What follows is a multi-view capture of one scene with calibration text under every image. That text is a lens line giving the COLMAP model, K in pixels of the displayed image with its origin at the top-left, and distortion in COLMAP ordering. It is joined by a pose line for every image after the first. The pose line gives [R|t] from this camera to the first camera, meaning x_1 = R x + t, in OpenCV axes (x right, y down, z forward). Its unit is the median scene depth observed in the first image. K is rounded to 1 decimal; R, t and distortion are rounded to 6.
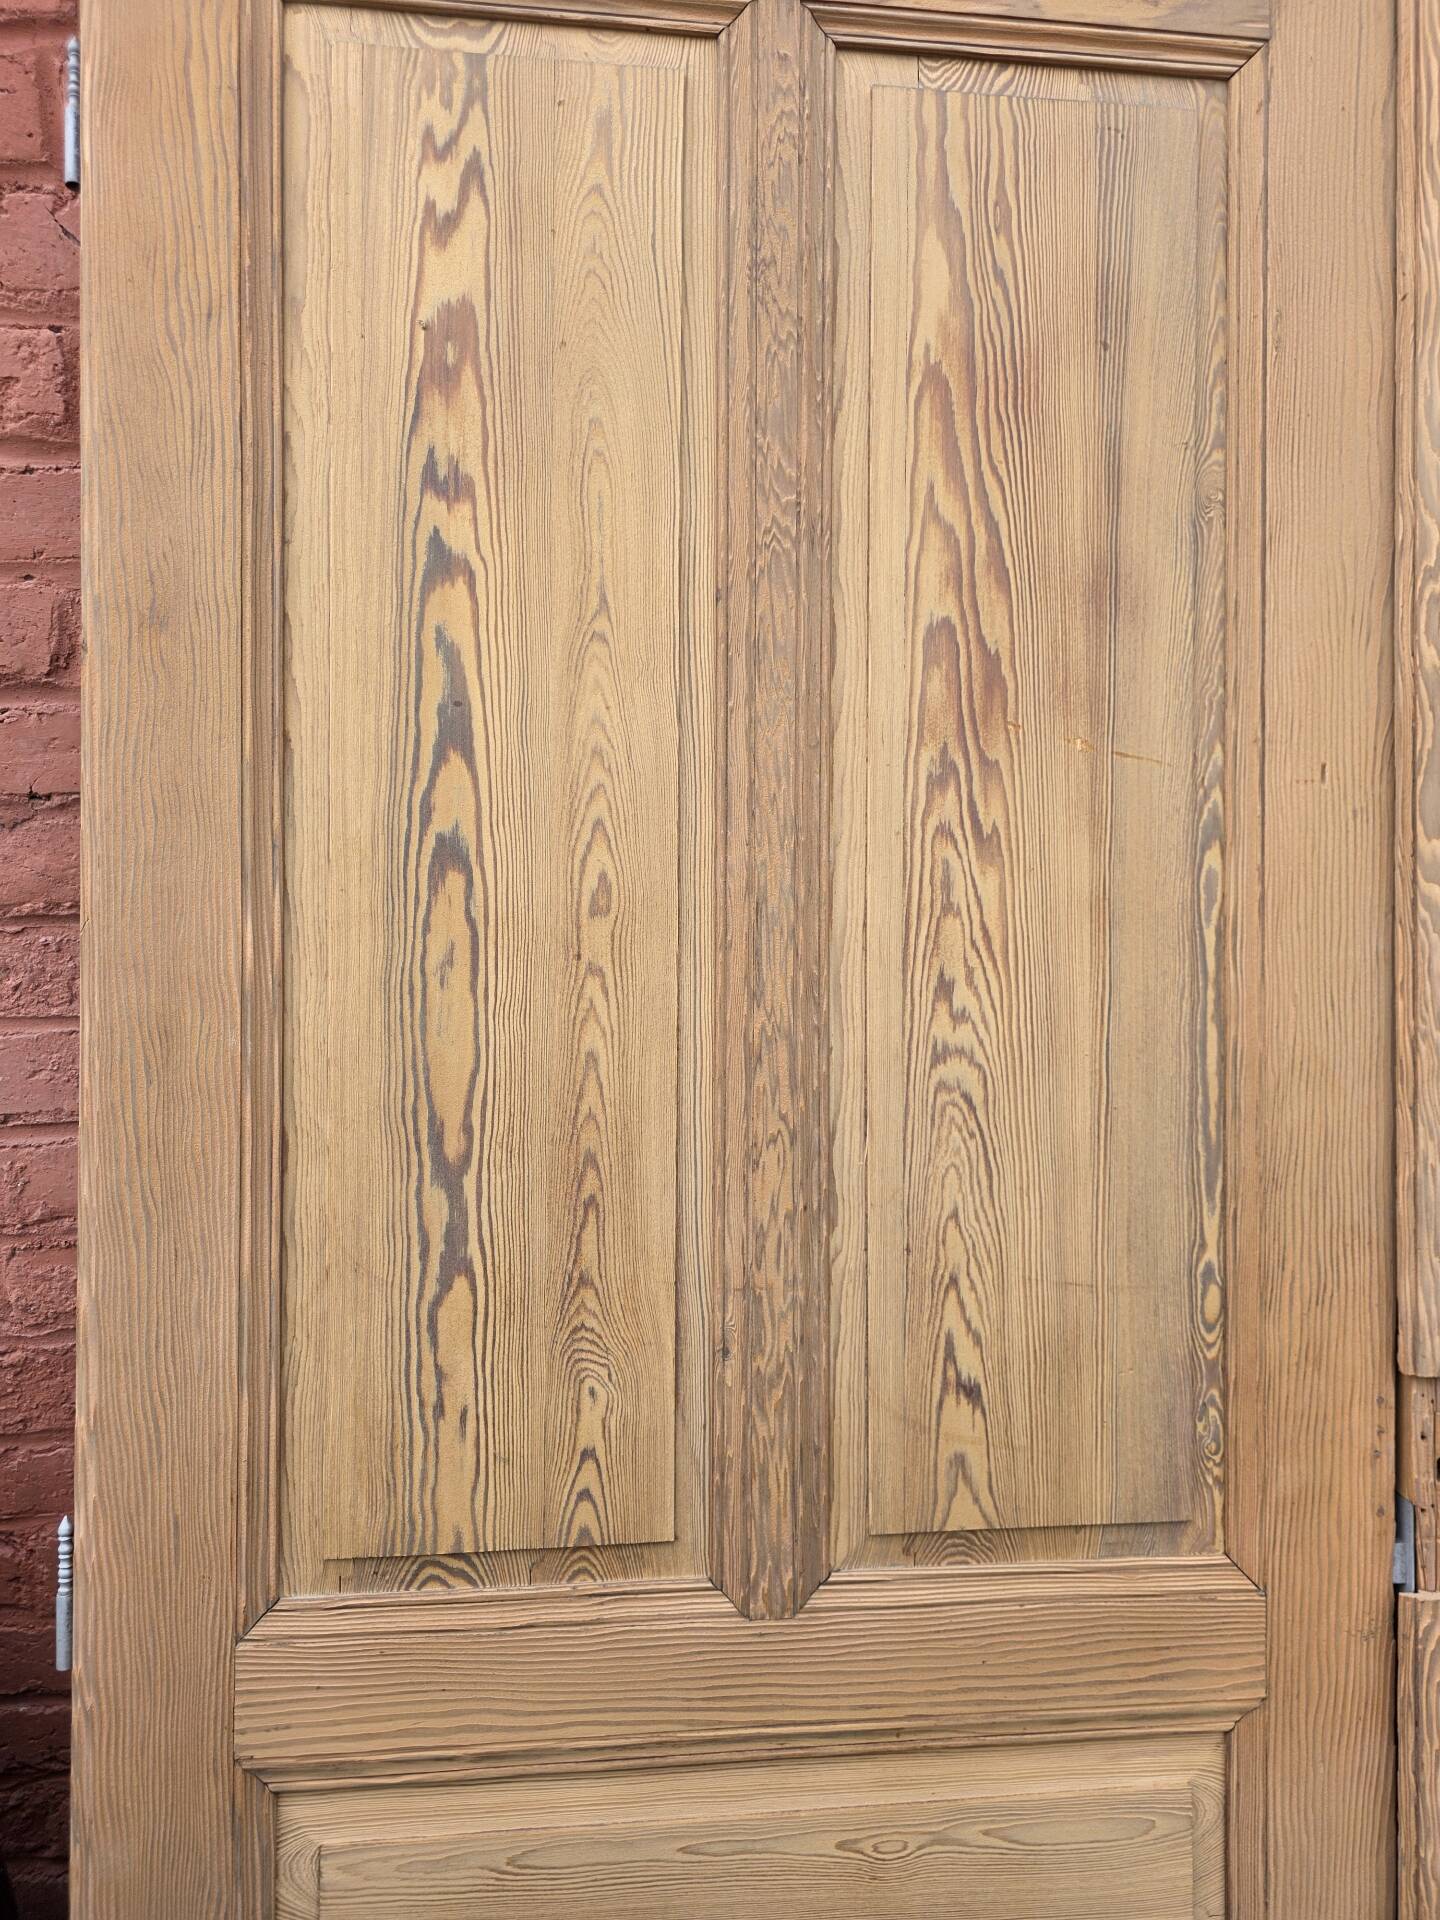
lens RADIAL K [[1236.8, 0, 712.1], [0, 1236.8, 960.3], [0, 0, 1]] dist [0.043805, -0.030872]
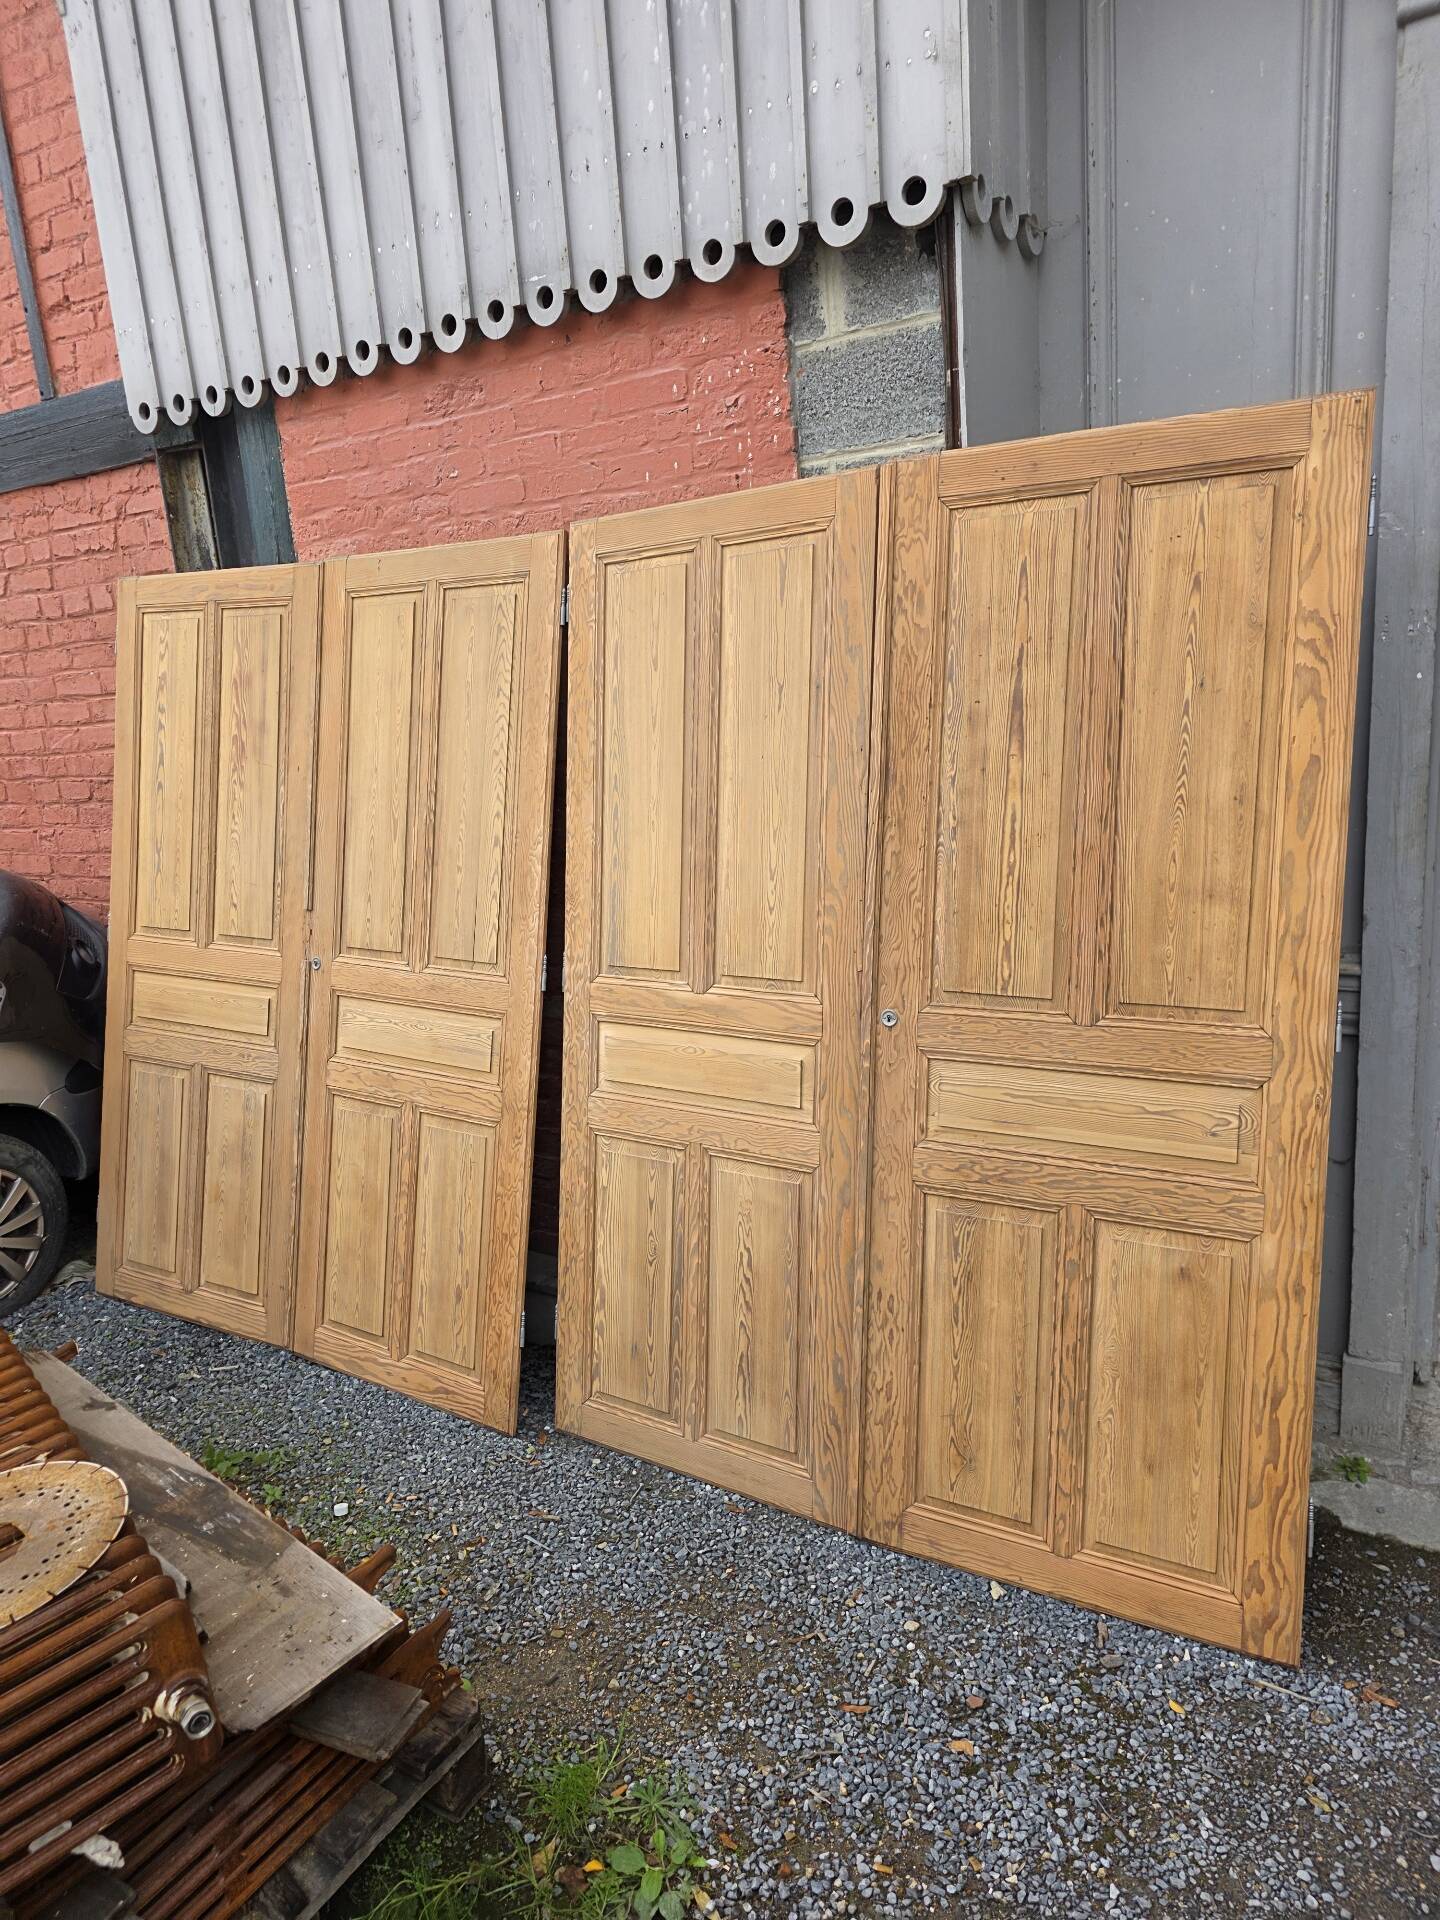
lens RADIAL K [[1236.8, 0, 732.6], [0, 1236.8, 957.9], [0, 0, 1]] dist [0.043805, -0.030872]
pose [[0.834397, 0.079364, -0.545420, 4.284551], [-0.053262, 0.996558, 0.063528, 0.152287], [0.548584, -0.023958, 0.835752, -1.833711]]
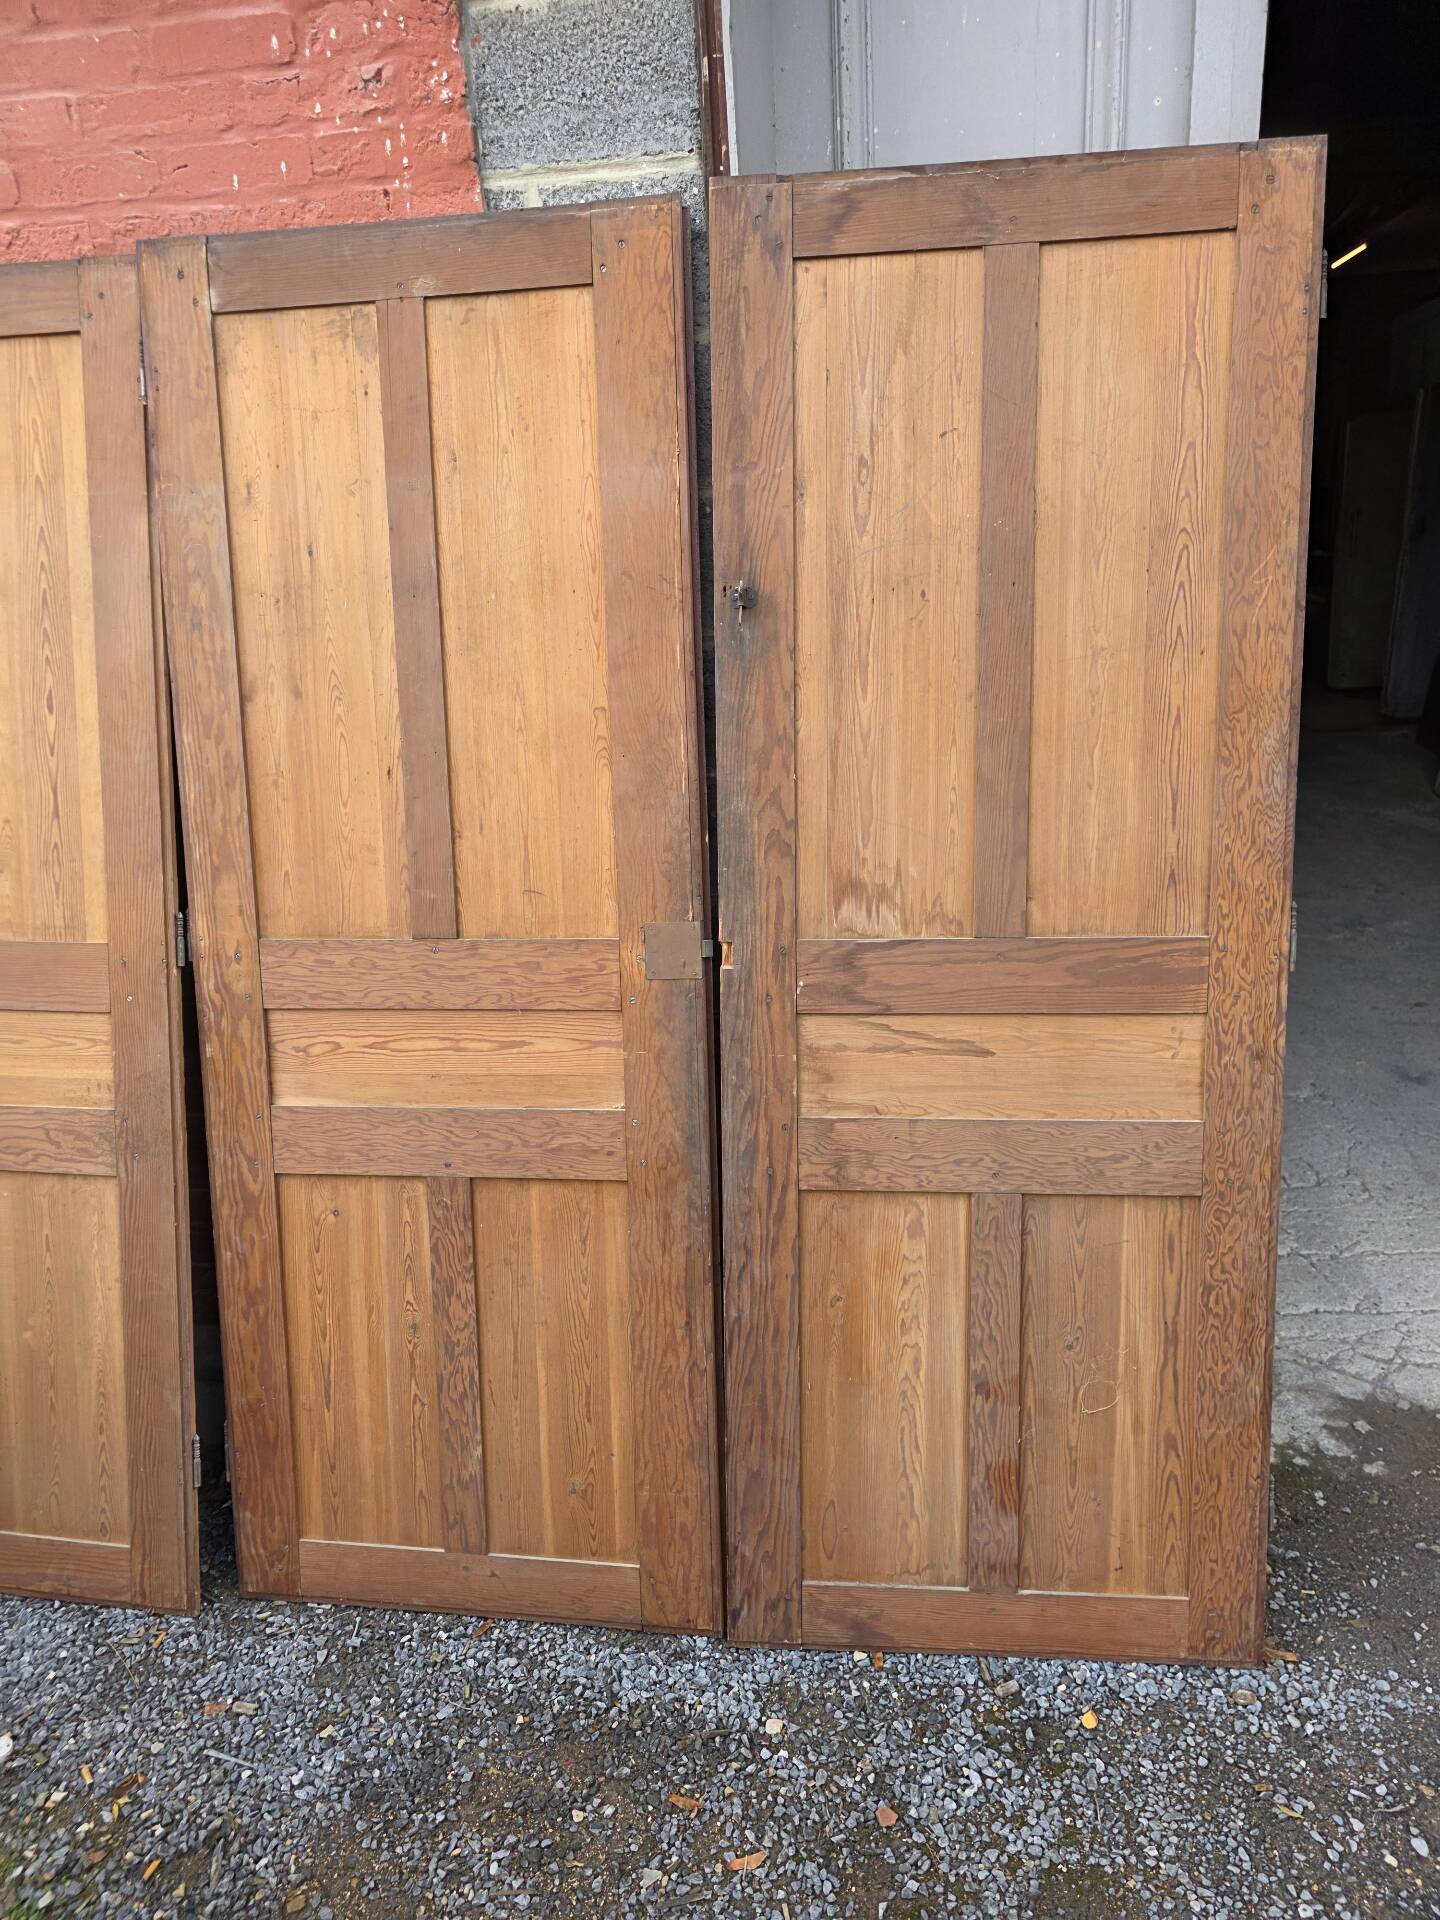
lens RADIAL K [[1236.8, 0, 733.0], [0, 1236.8, 957.0], [0, 0, 1]] dist [0.043805, -0.030872]
pose [[0.982267, 0.028214, -0.185350, 3.436544], [-0.006921, 0.993395, 0.114537, 0.208961], [0.187357, -0.111223, 0.975975, -1.275674]]
